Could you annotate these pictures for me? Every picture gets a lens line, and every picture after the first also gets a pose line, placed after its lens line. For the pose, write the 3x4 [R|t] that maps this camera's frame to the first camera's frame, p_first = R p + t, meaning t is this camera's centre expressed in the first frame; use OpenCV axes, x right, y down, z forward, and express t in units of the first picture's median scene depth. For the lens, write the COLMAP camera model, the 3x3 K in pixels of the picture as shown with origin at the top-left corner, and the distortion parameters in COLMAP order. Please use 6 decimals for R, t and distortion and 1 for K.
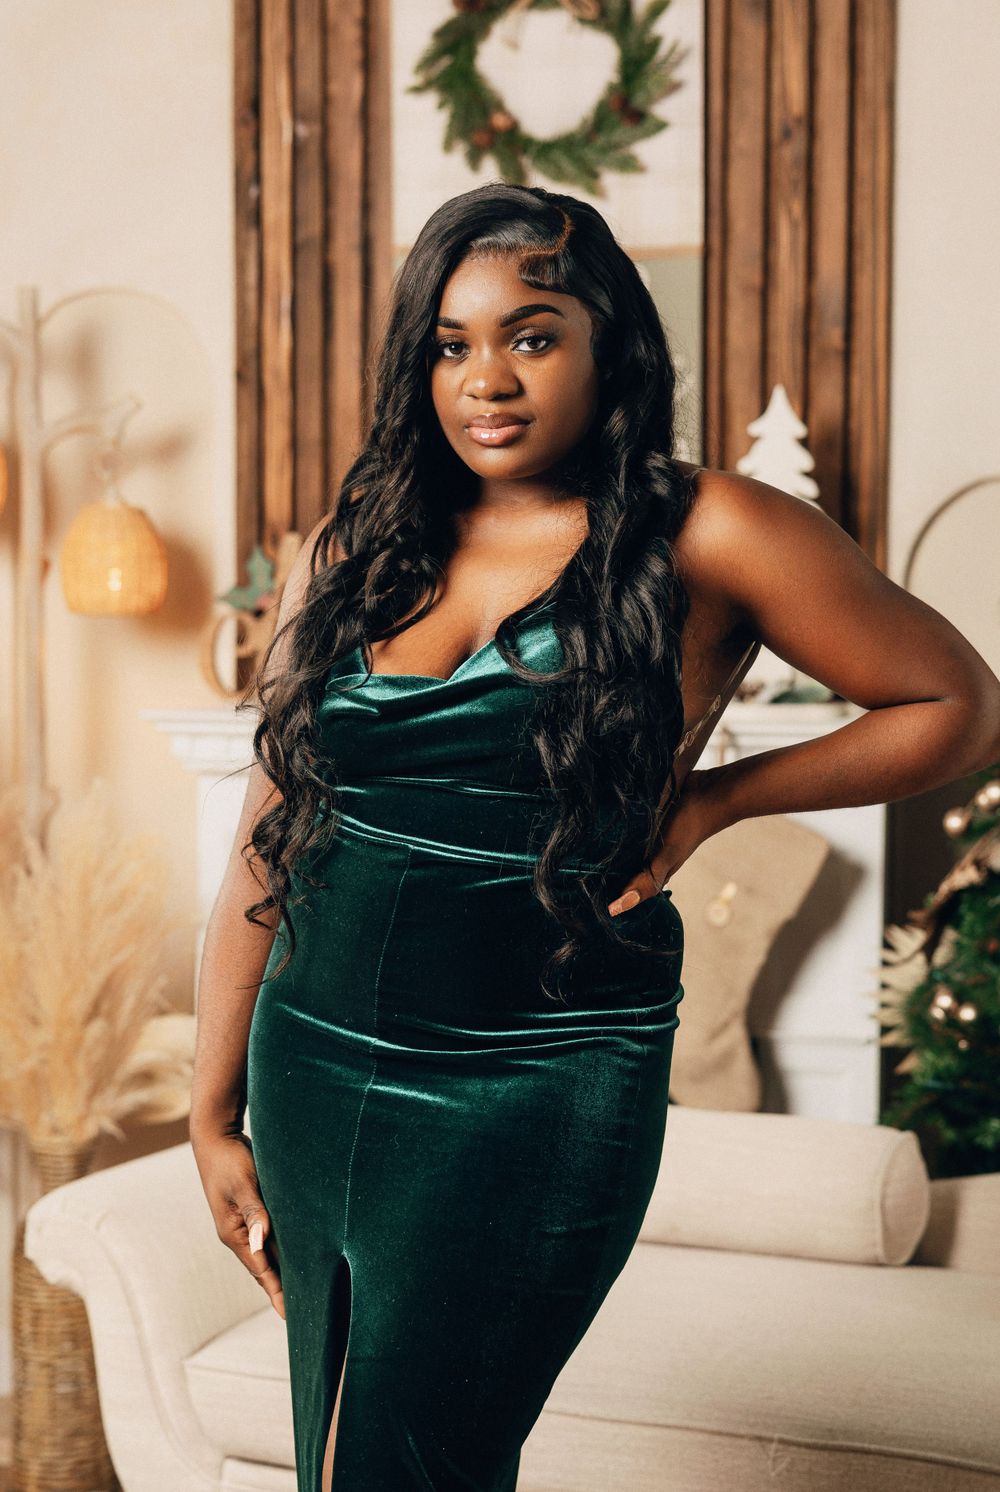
lens RADIAL K [[3852.6, 0, 511.6], [0, 3852.6, 736.4], [0, 0, 1]] dist [-0.000511, 0.000000]
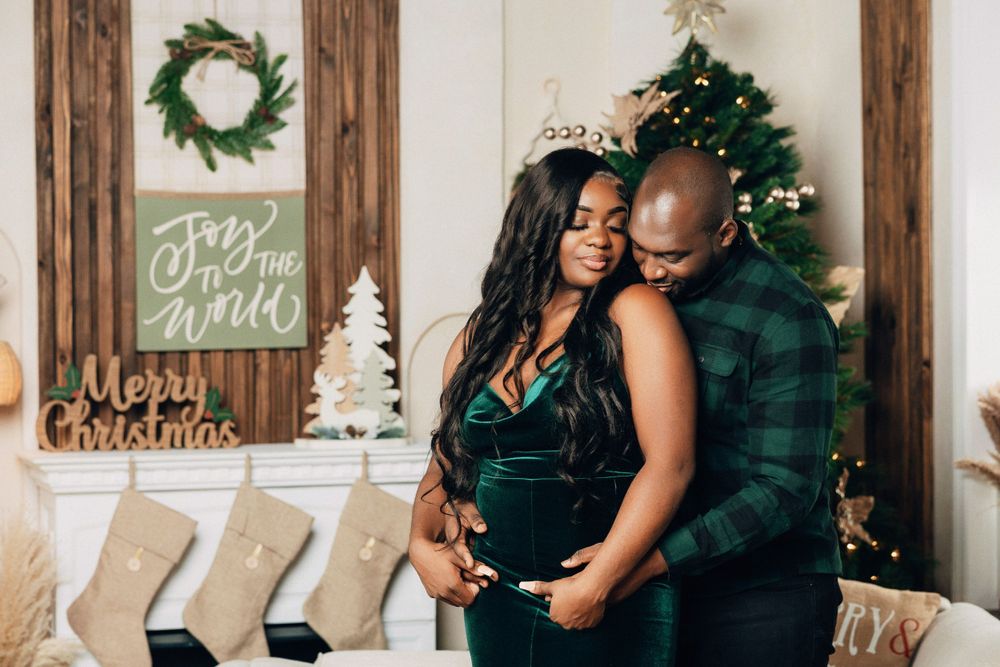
lens RADIAL K [[2413.9, 0, 527.5], [0, 2413.9, 319.2], [0, 0, 1]] dist [-0.009941, 0.000000]
pose [[0.886340, -0.020141, 0.462597, -0.399992], [0.051663, 0.997117, -0.055574, 0.002254], [-0.460144, 0.073157, 0.884825, -0.054858]]
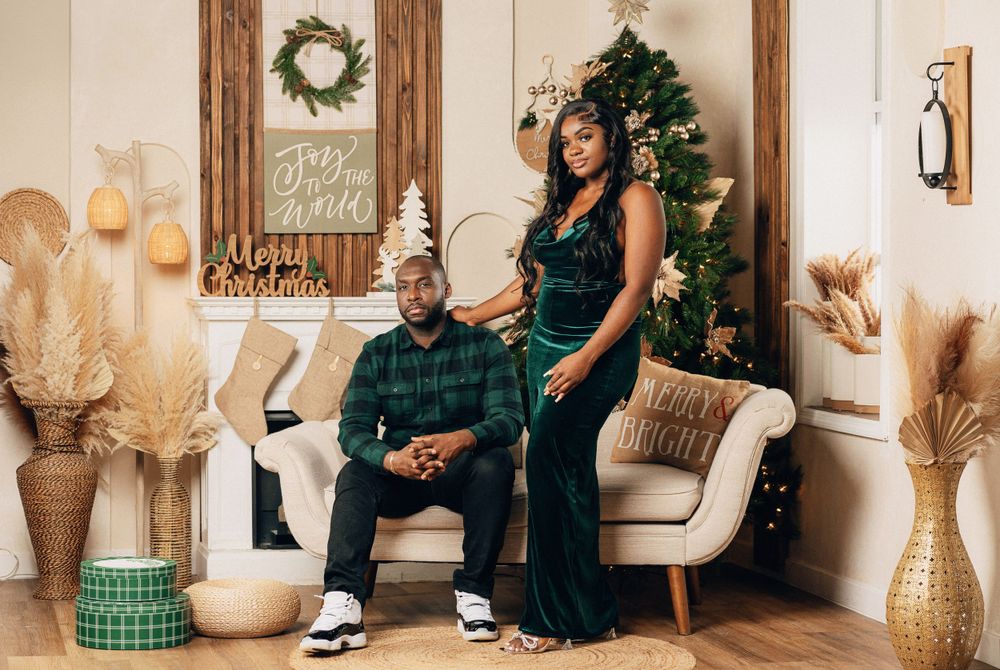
lens RADIAL K [[2582.2, 0, 536.4], [0, 2582.2, 302.9], [0, 0, 1]] dist [-0.000511, 0.000000]
pose [[0.931251, -0.011472, 0.364197, -0.535562], [0.038400, 0.997028, -0.066784, 0.128457], [-0.362349, 0.076178, 0.928924, -0.771422]]
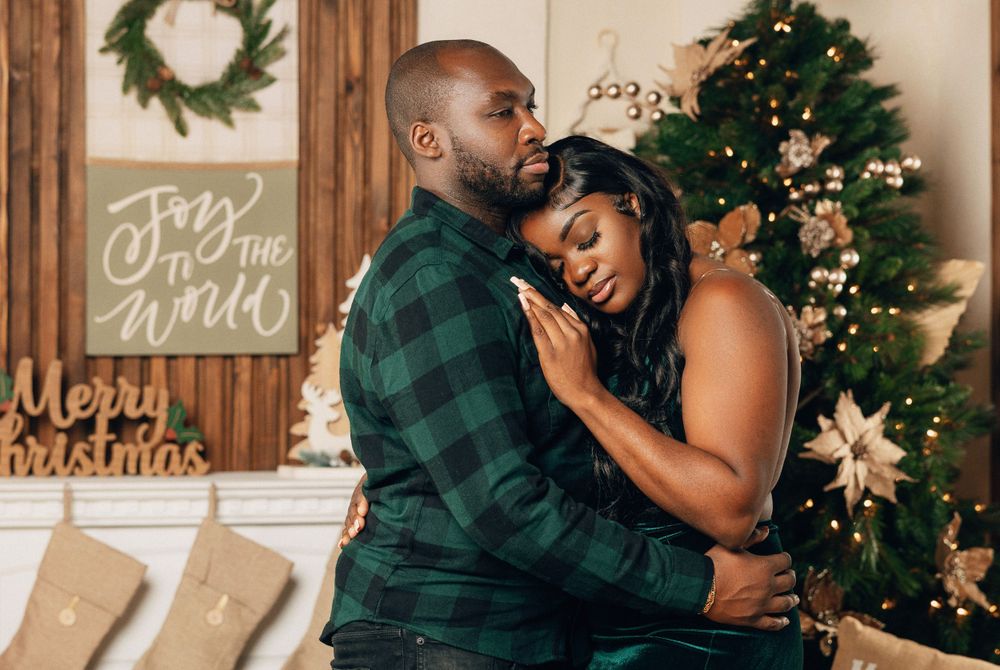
lens RADIAL K [[2582.2, 0, 534.2], [0, 2582.2, 327.0], [0, 0, 1]] dist [-0.000511, 0.000000]
pose [[0.910964, -0.004605, 0.412459, -0.288148], [0.035502, 0.997102, -0.067278, 0.006688], [-0.410954, 0.075931, 0.908488, 0.065782]]
